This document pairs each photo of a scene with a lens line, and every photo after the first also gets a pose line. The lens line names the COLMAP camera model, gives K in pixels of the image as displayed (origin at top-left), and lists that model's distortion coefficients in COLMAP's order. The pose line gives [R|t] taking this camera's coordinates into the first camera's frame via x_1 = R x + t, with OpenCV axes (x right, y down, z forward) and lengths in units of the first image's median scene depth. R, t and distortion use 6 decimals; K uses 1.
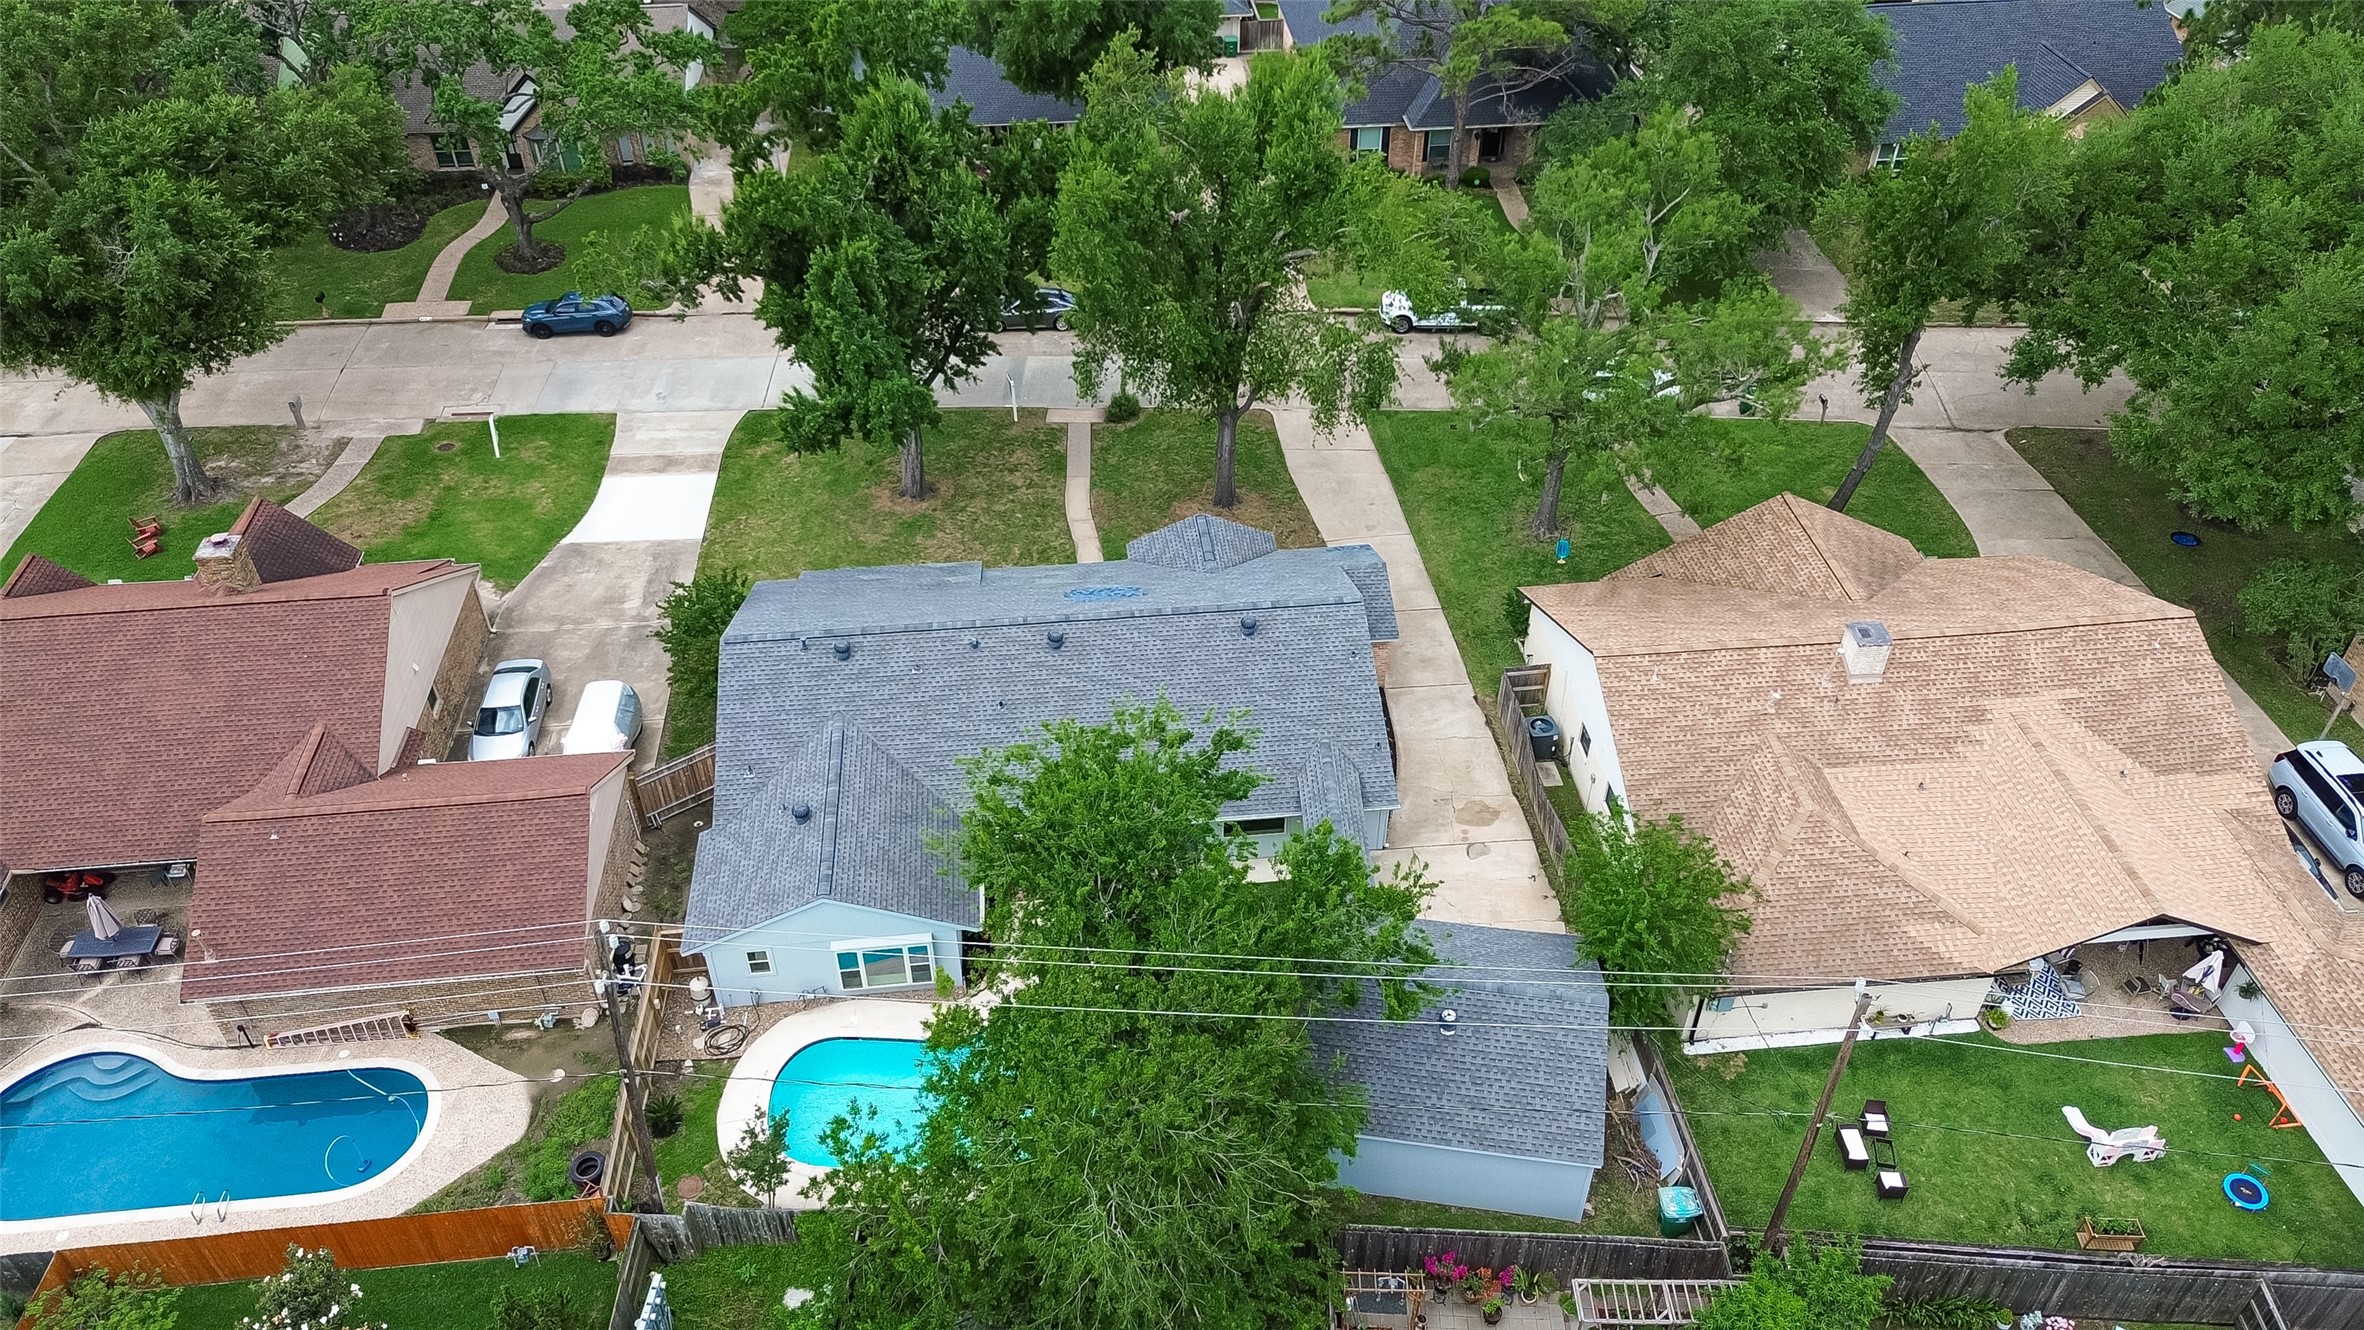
lens RADIAL K [[1683.1, 0, 1178.0], [0, 1683.1, 656.3], [0, 0, 1]] dist [0.056568, -0.046510]
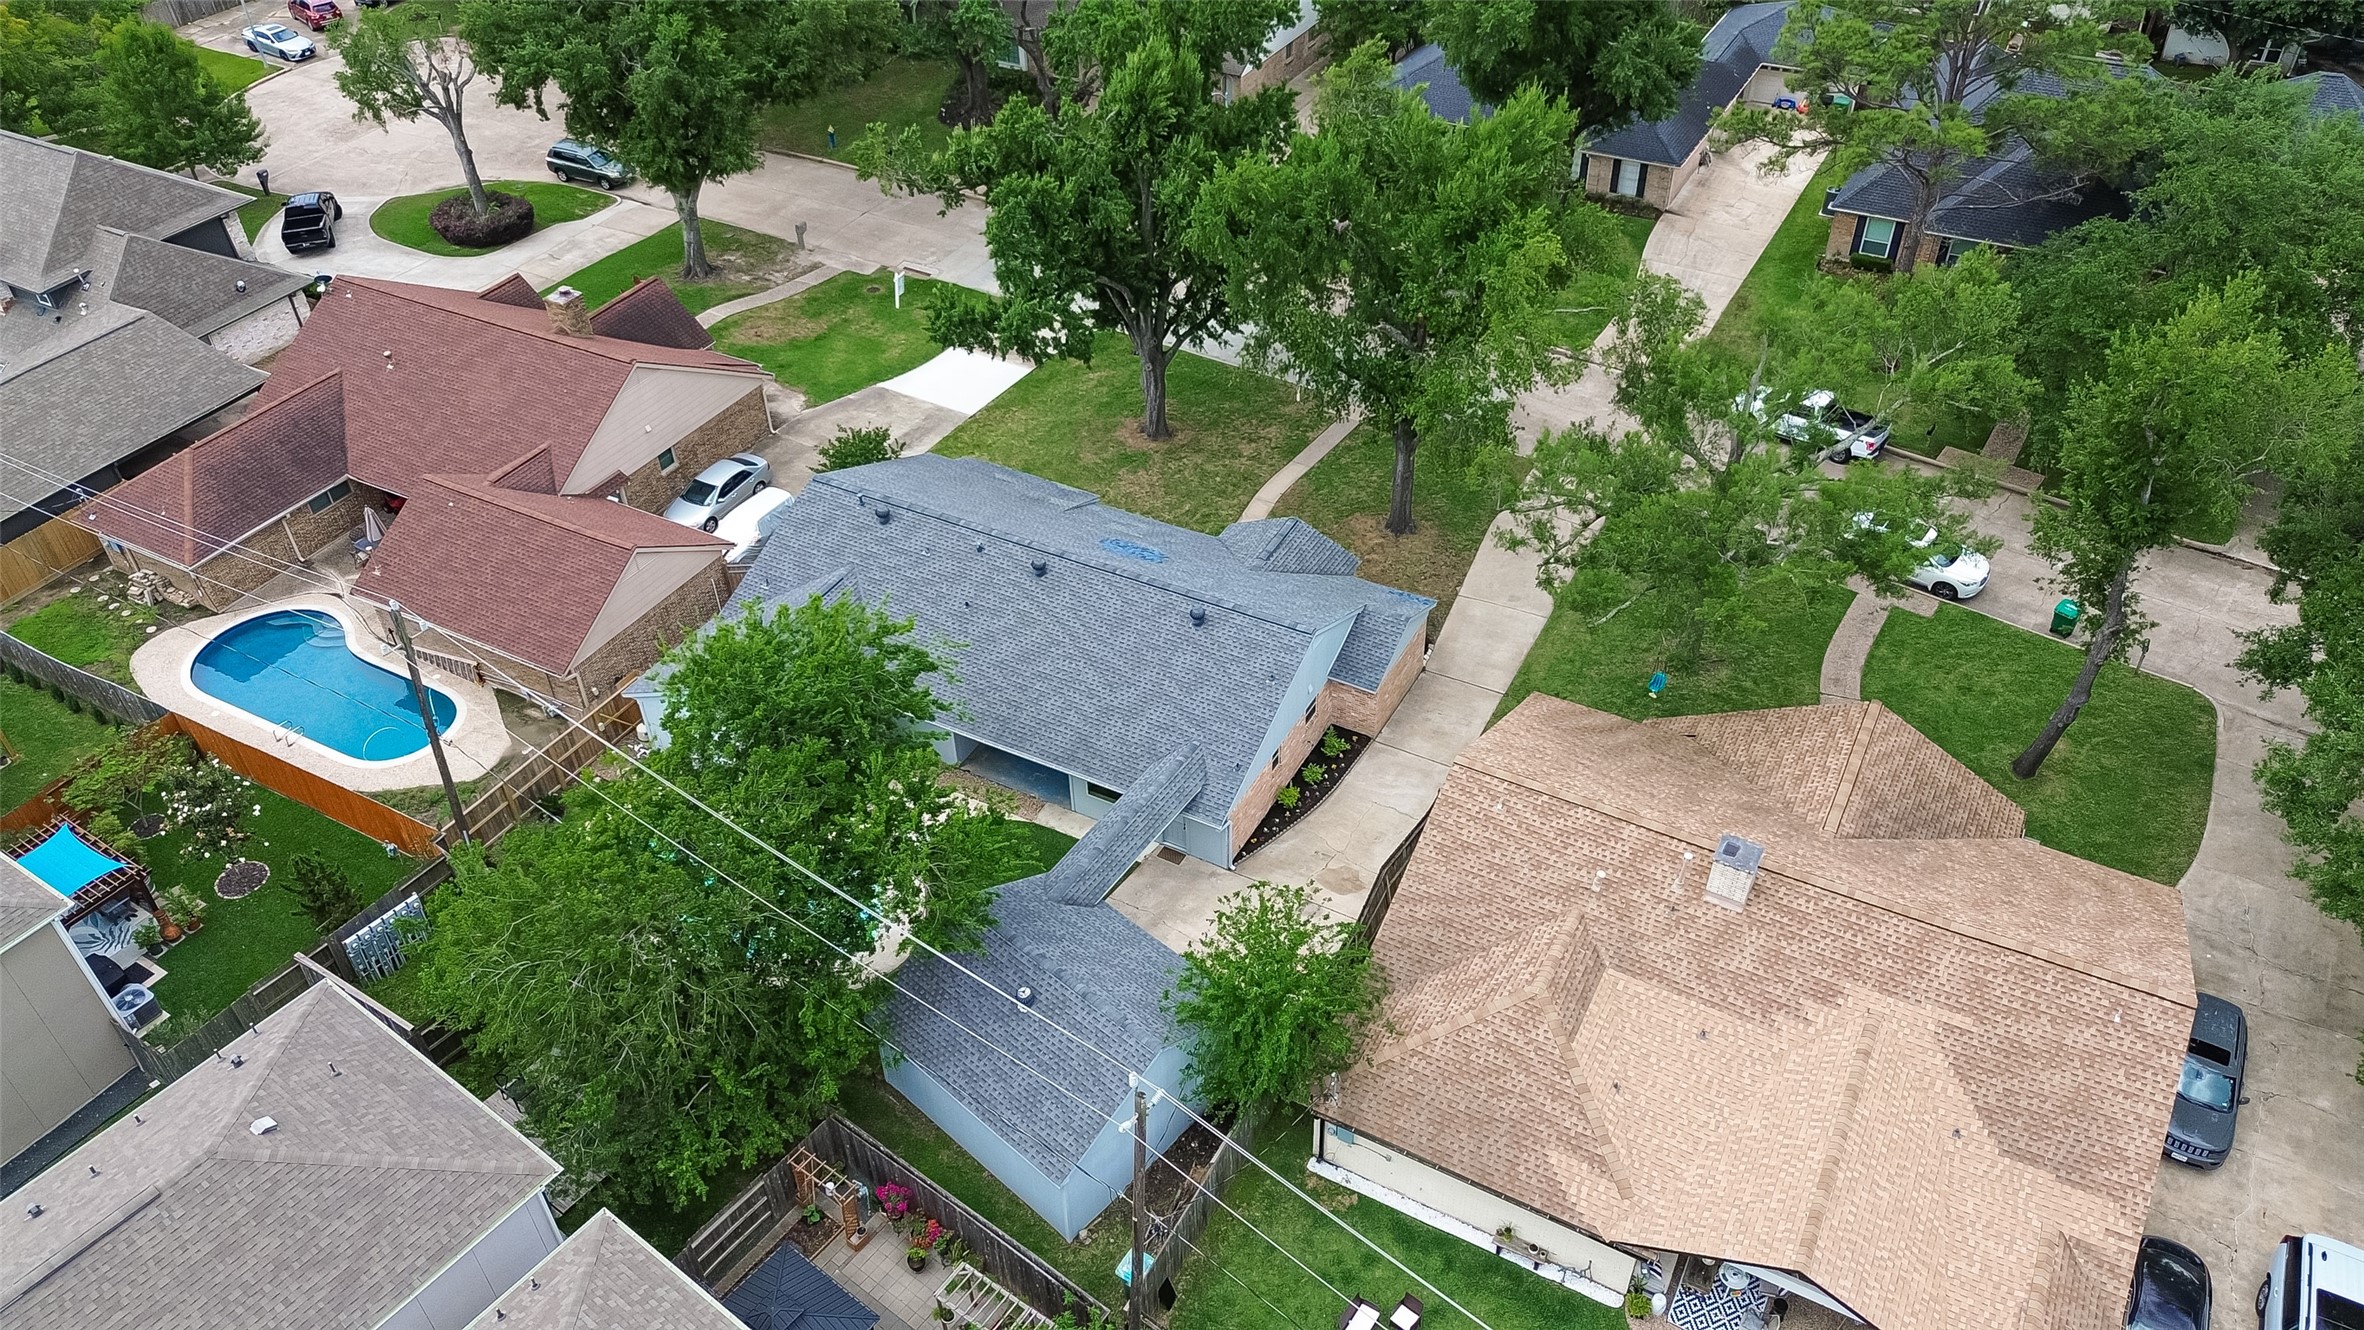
lens RADIAL K [[1683.1, 0, 1178.0], [0, 1683.1, 656.3], [0, 0, 1]] dist [0.056568, -0.046510]
pose [[0.822815, 0.343515, -0.452740, 0.452785], [-0.342256, 0.935497, 0.087785, -0.073175], [0.453692, 0.082722, 0.887311, 0.080635]]
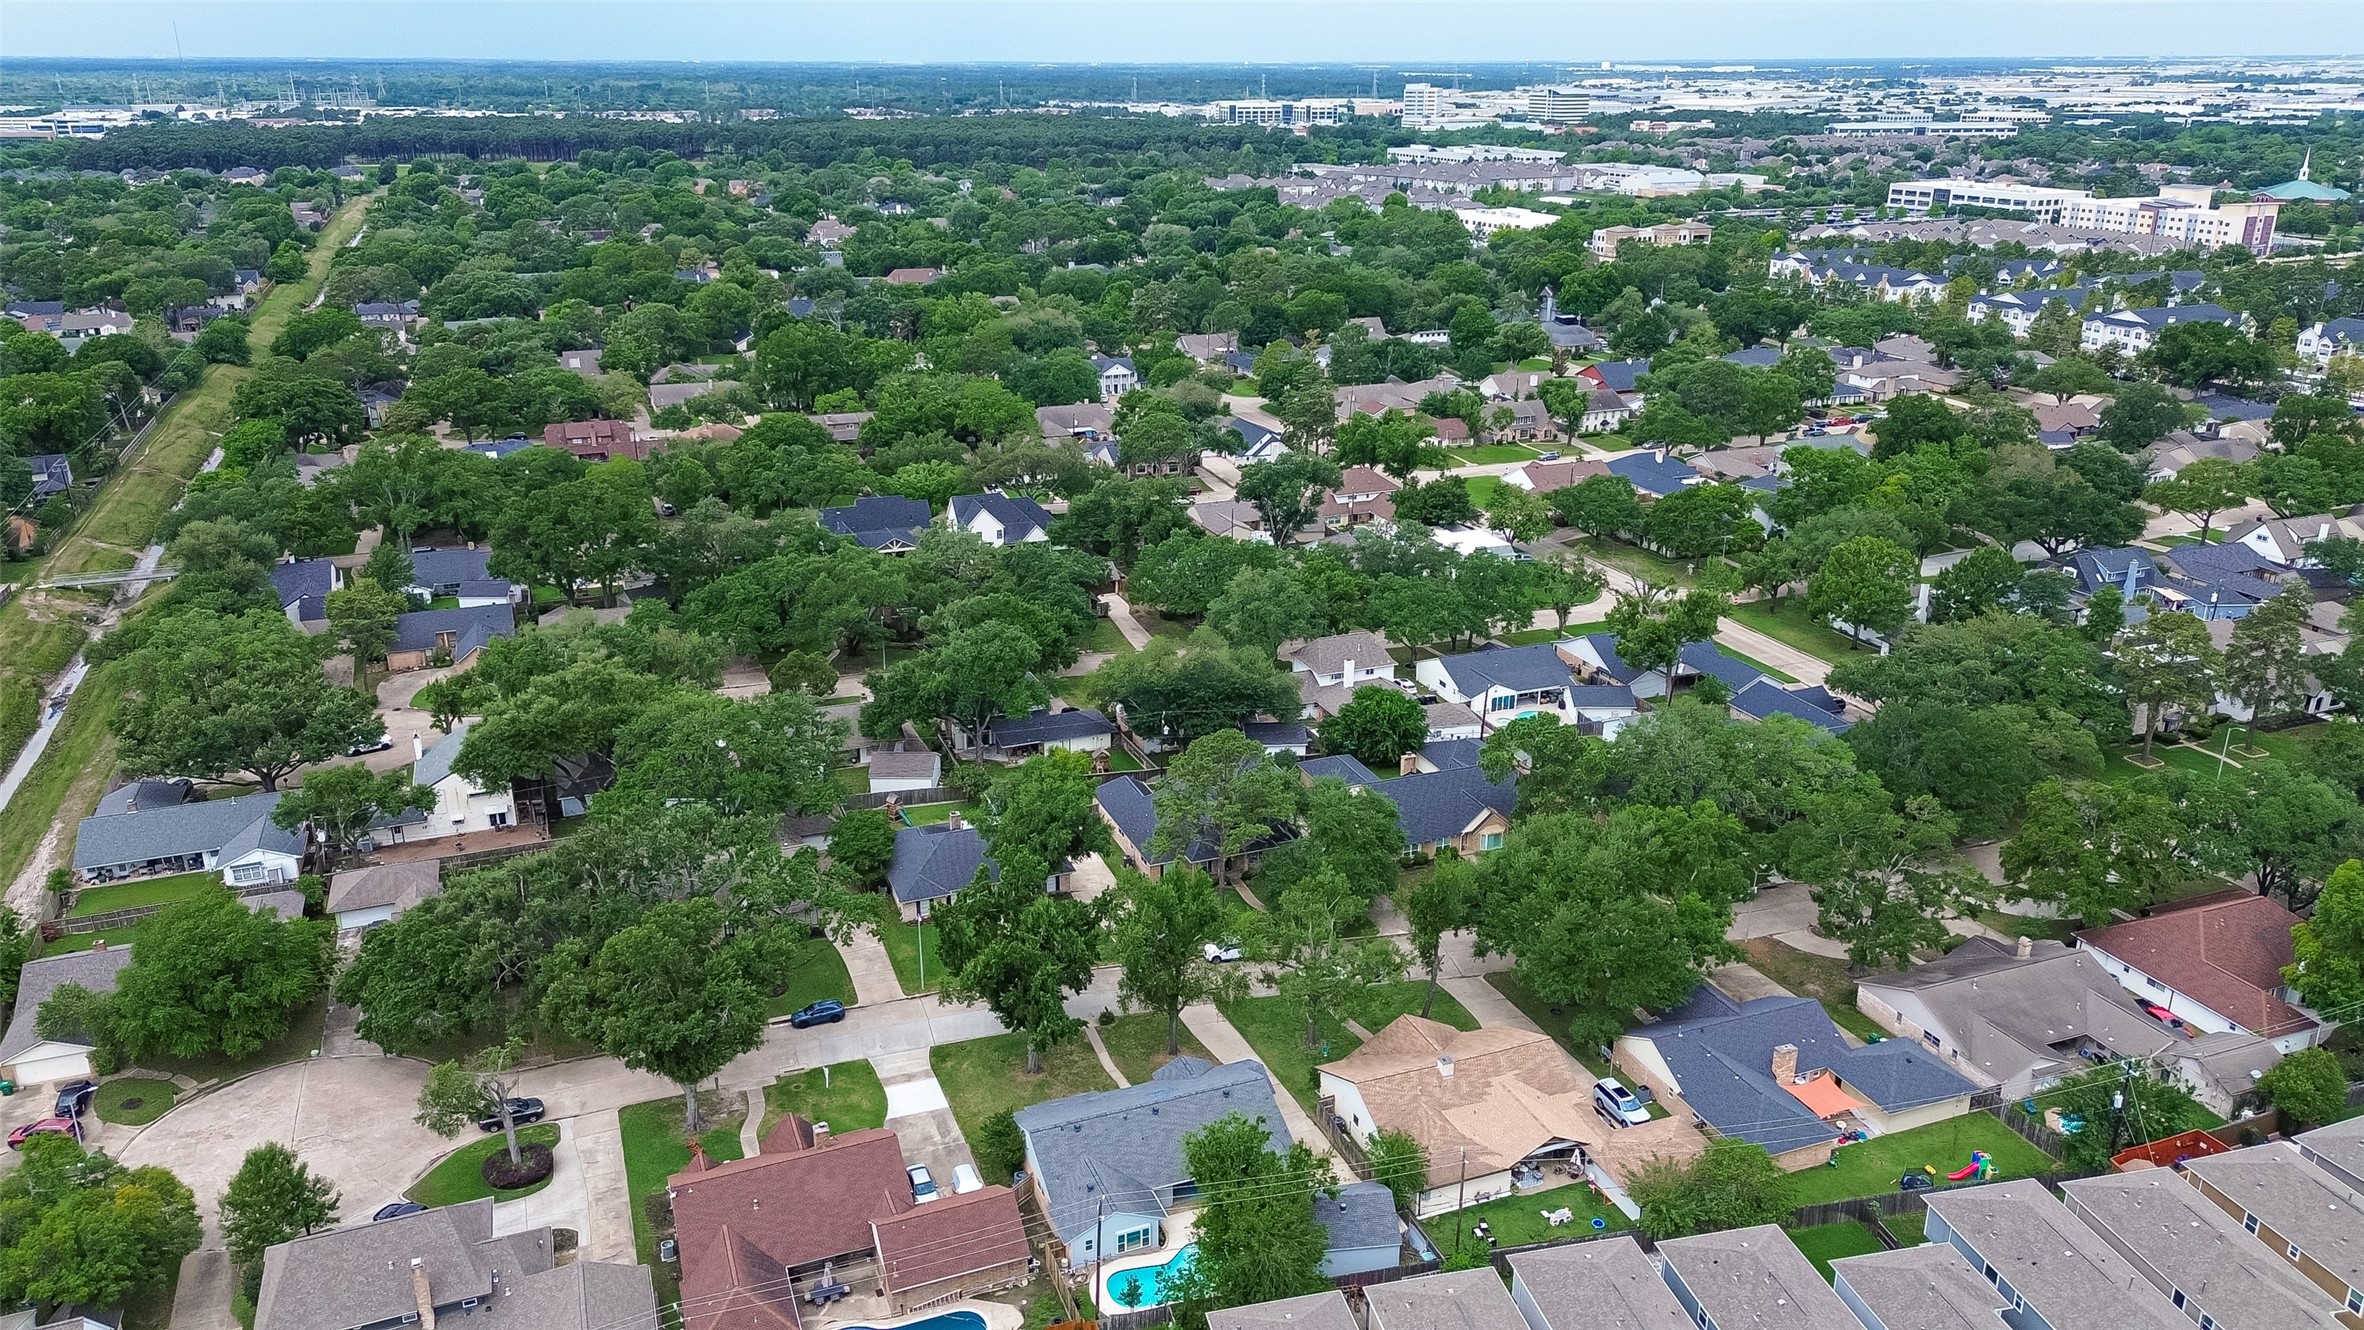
lens RADIAL K [[1683.1, 0, 1178.0], [0, 1683.1, 656.3], [0, 0, 1]] dist [0.056568, -0.046510]
pose [[0.962132, -0.088742, 0.257734, -0.571359], [0.170575, 0.933525, -0.315332, 0.143087], [-0.212618, 0.347354, 0.913312, -1.421134]]
